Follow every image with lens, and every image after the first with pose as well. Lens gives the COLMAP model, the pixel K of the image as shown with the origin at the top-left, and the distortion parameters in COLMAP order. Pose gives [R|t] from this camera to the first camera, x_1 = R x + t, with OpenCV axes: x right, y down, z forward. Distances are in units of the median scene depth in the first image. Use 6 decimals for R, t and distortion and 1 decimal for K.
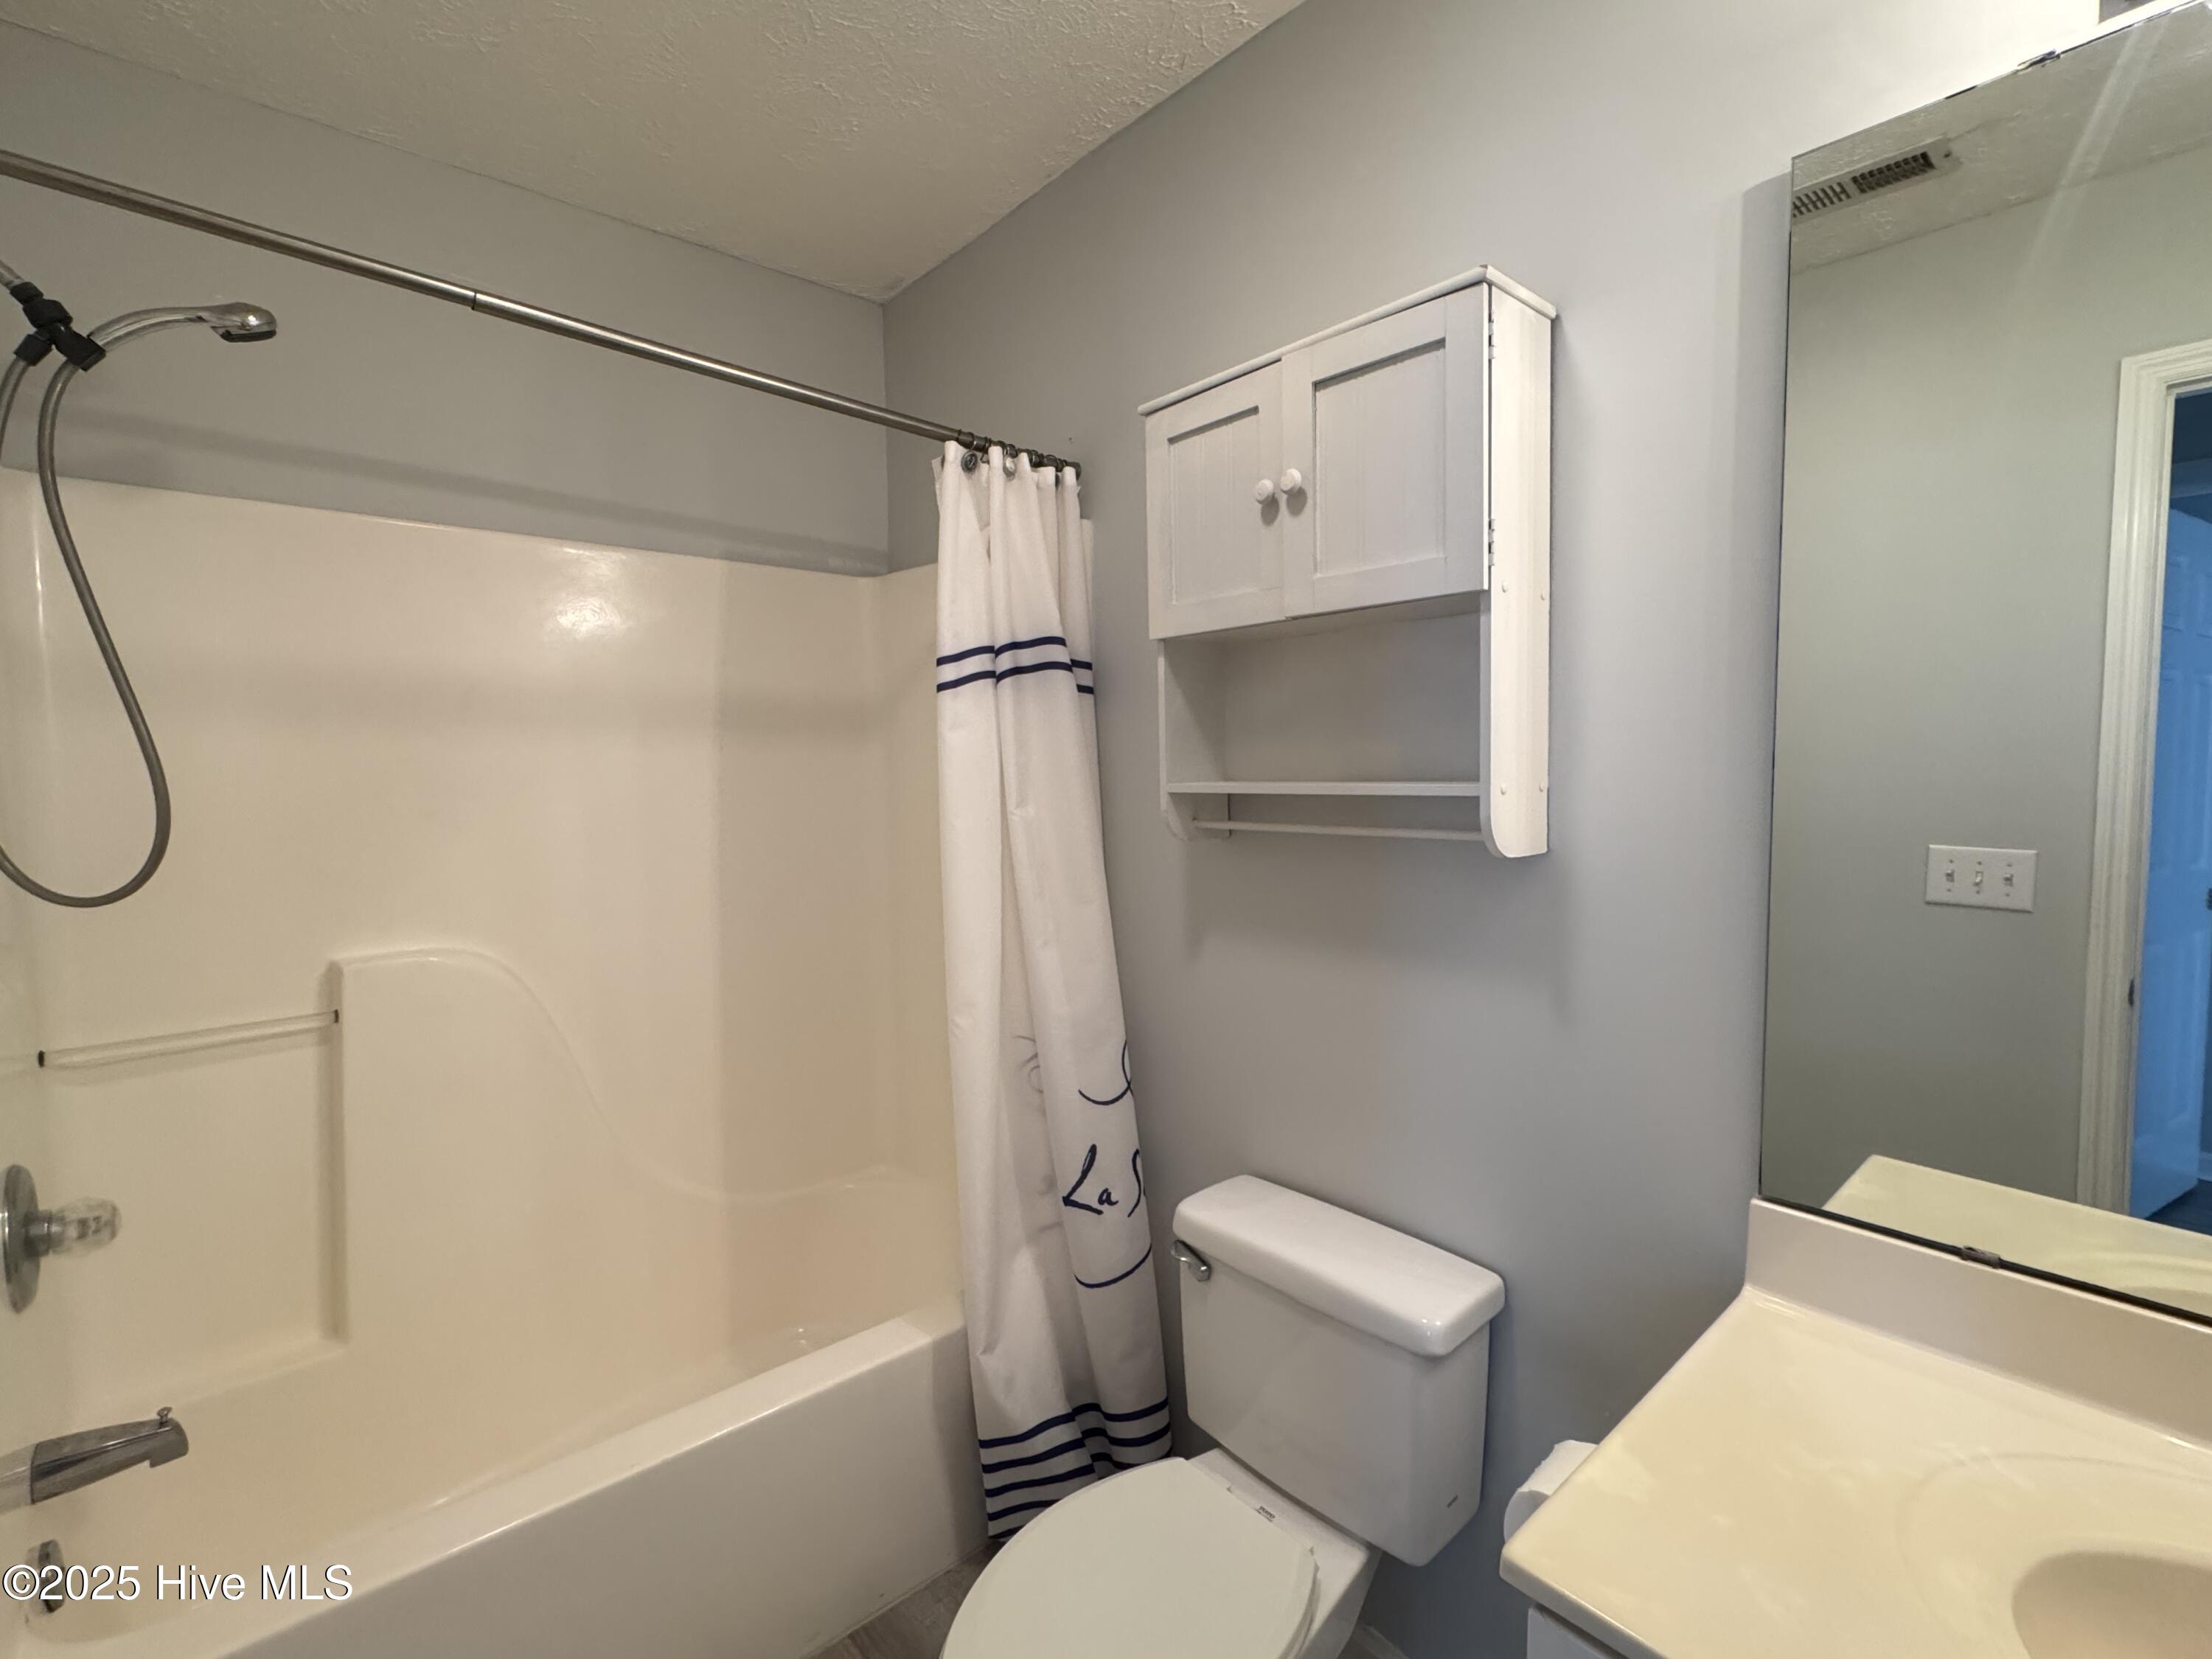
lens RADIAL K [[991.4, 0, 1106.0], [0, 991.4, 829.5], [0, 0, 1]] dist [-0.000971, 0.000217]
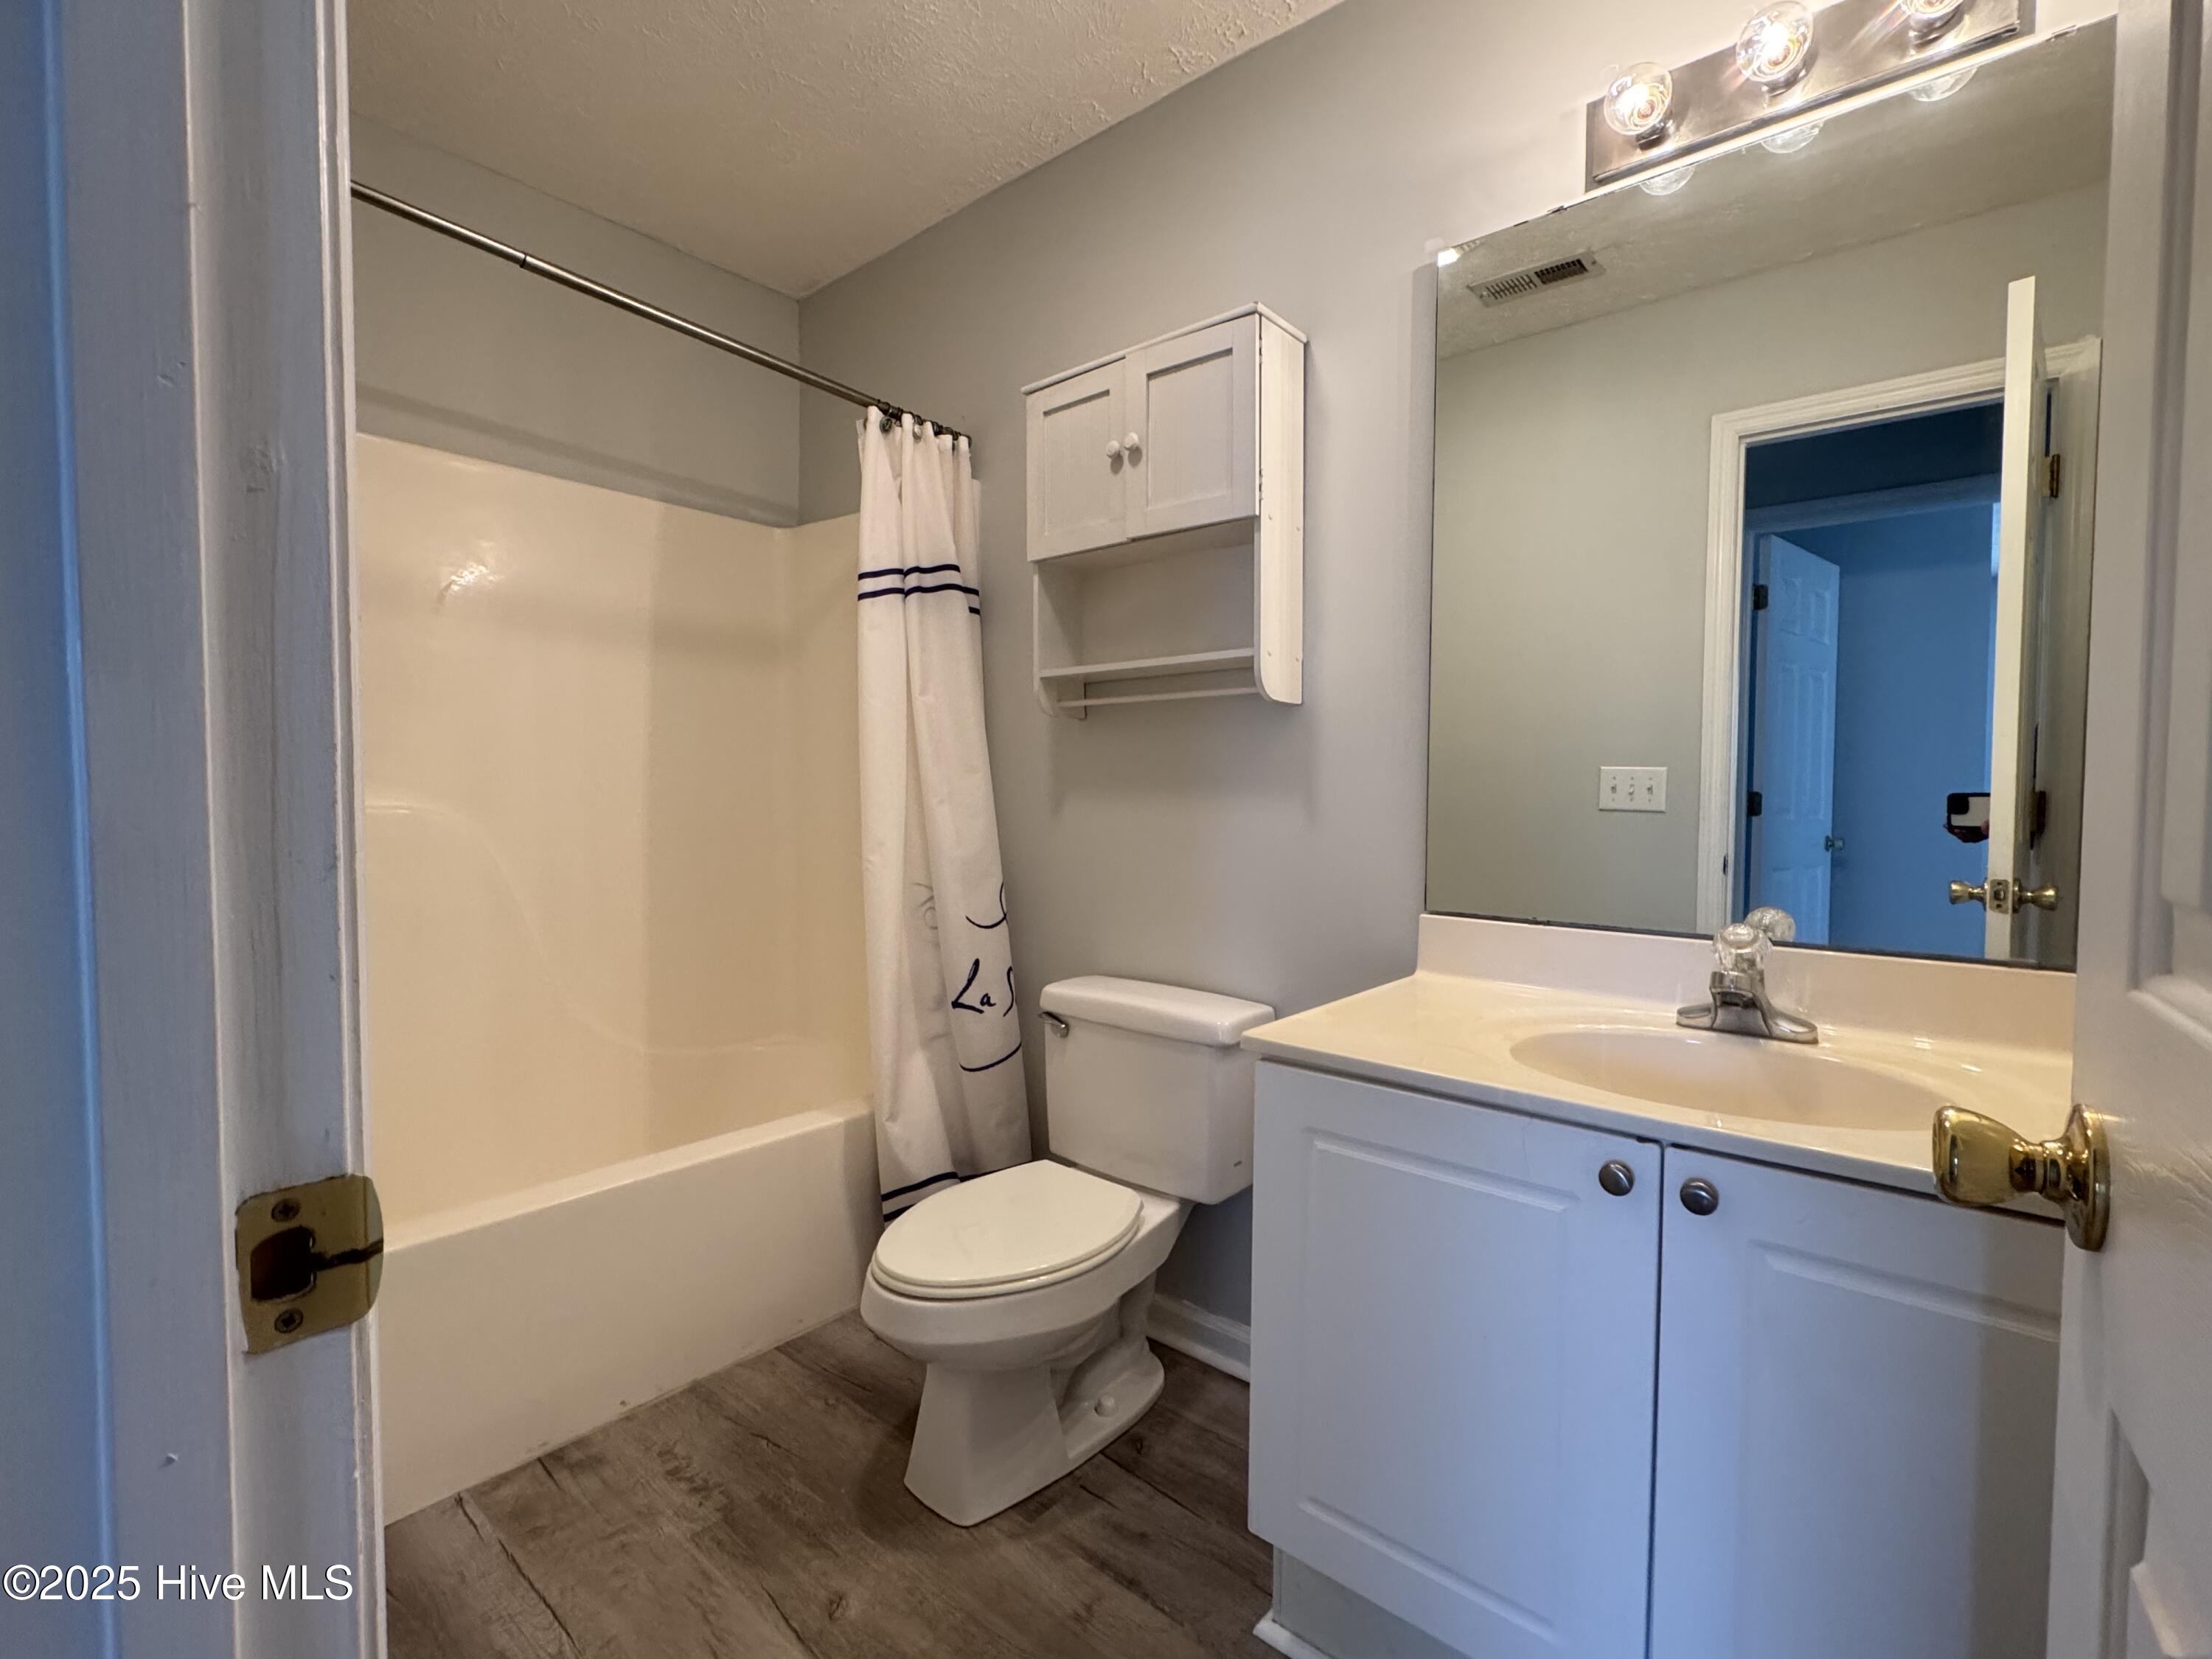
lens RADIAL K [[990.0, 0, 1106.0], [0, 990.0, 829.5], [0, 0, 1]] dist [-0.002757, 0.000581]
pose [[0.989239, 0.014132, 0.145627, -0.036368], [-0.009994, 0.999526, -0.029111, 0.186601], [-0.145969, 0.027343, 0.988911, -0.290321]]
